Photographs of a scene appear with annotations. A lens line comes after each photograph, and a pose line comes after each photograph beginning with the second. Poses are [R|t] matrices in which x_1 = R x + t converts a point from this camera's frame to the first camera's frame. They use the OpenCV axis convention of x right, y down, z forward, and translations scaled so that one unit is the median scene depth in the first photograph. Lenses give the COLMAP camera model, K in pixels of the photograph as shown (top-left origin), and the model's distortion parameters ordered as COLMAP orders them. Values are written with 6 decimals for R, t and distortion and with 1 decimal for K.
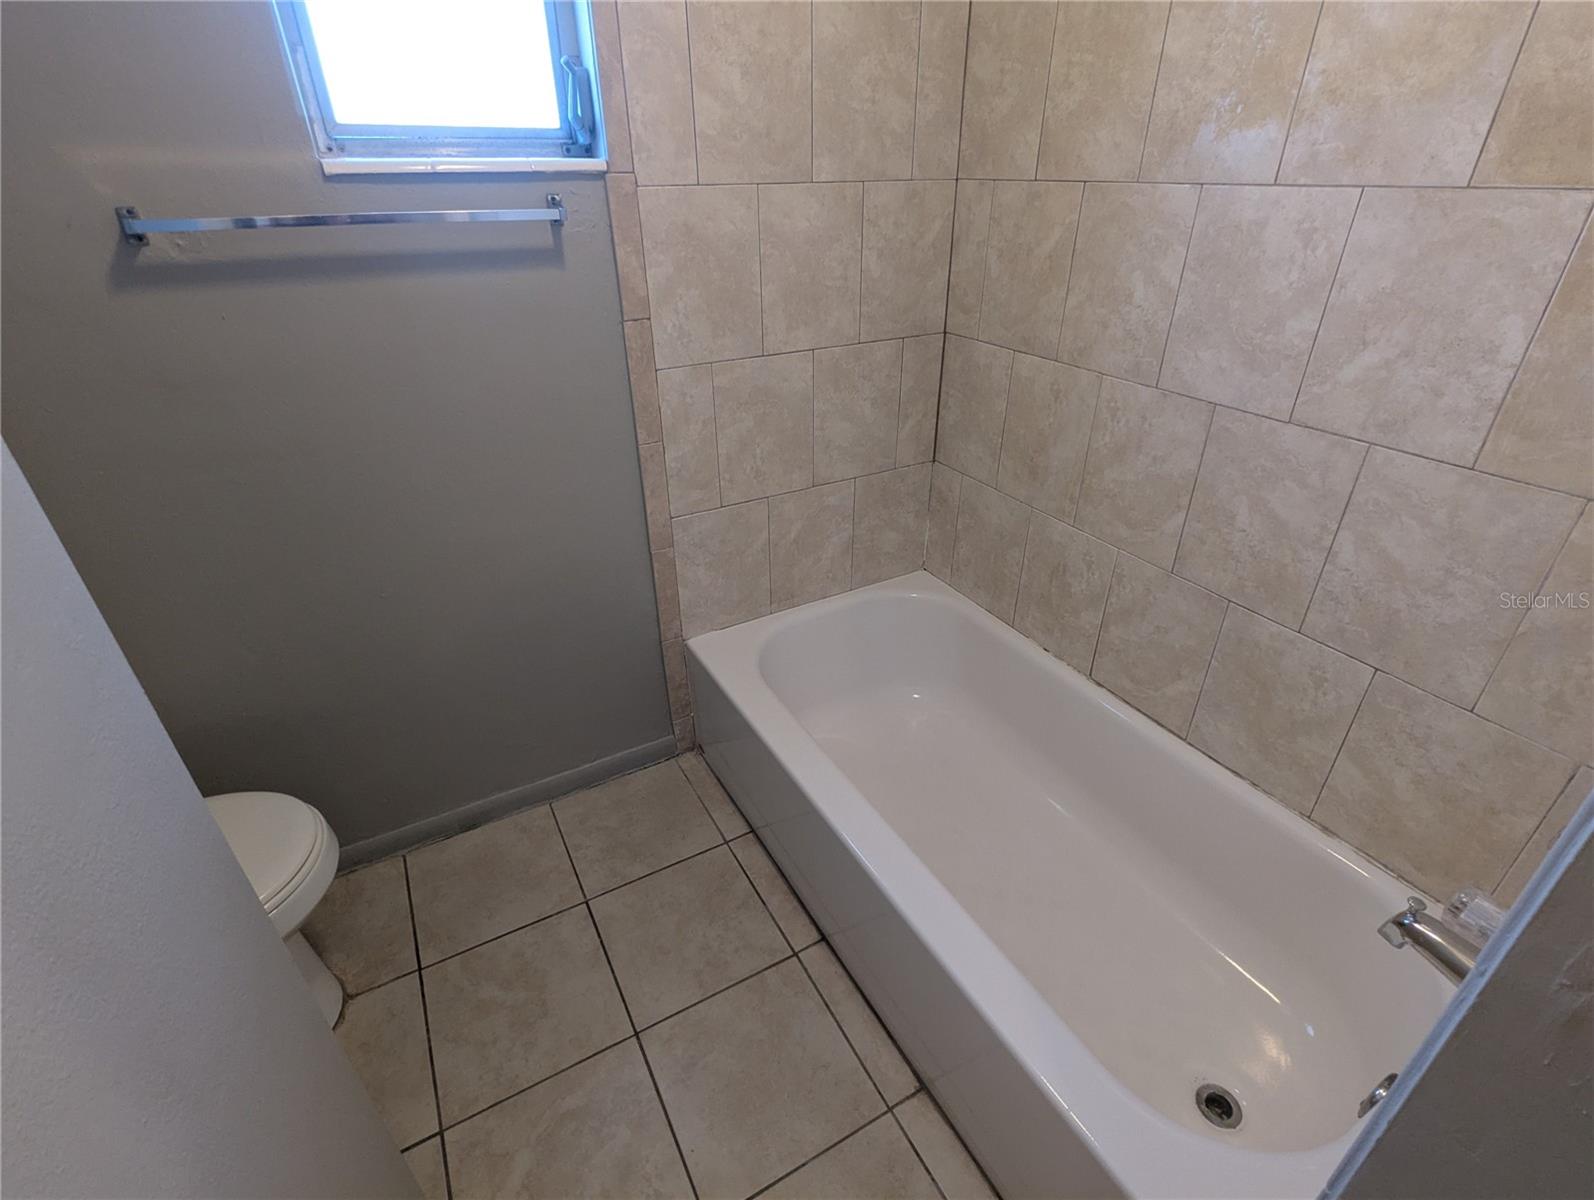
lens RADIAL K [[753.2, 0, 793.5], [0, 753.2, 601.4], [0, 0, 1]] dist [-0.002835, 0.001670]
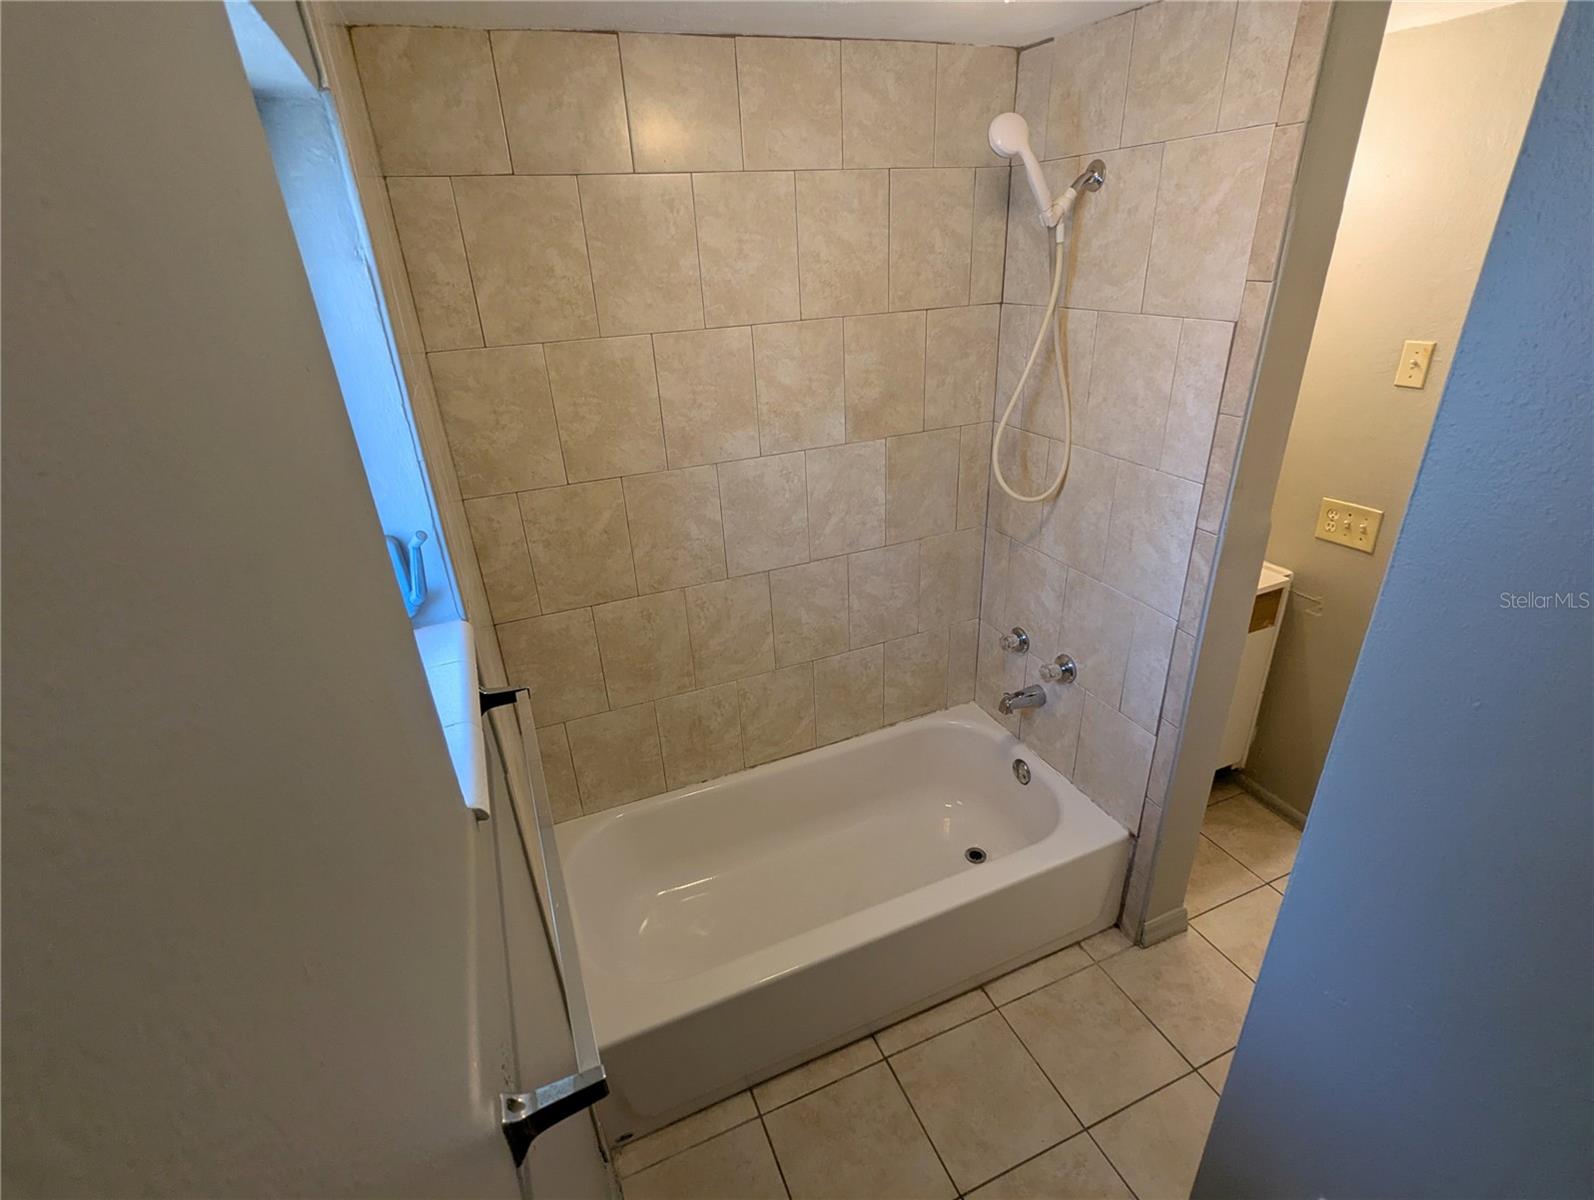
lens RADIAL K [[753.2, 0, 794.9], [0, 753.2, 602.3], [0, 0, 1]] dist [-0.002835, 0.001670]
pose [[0.112907, -0.422567, 0.899272, -0.880233], [0.539654, 0.786013, 0.301591, -0.626479], [-0.834281, 0.451244, 0.316786, 0.425237]]
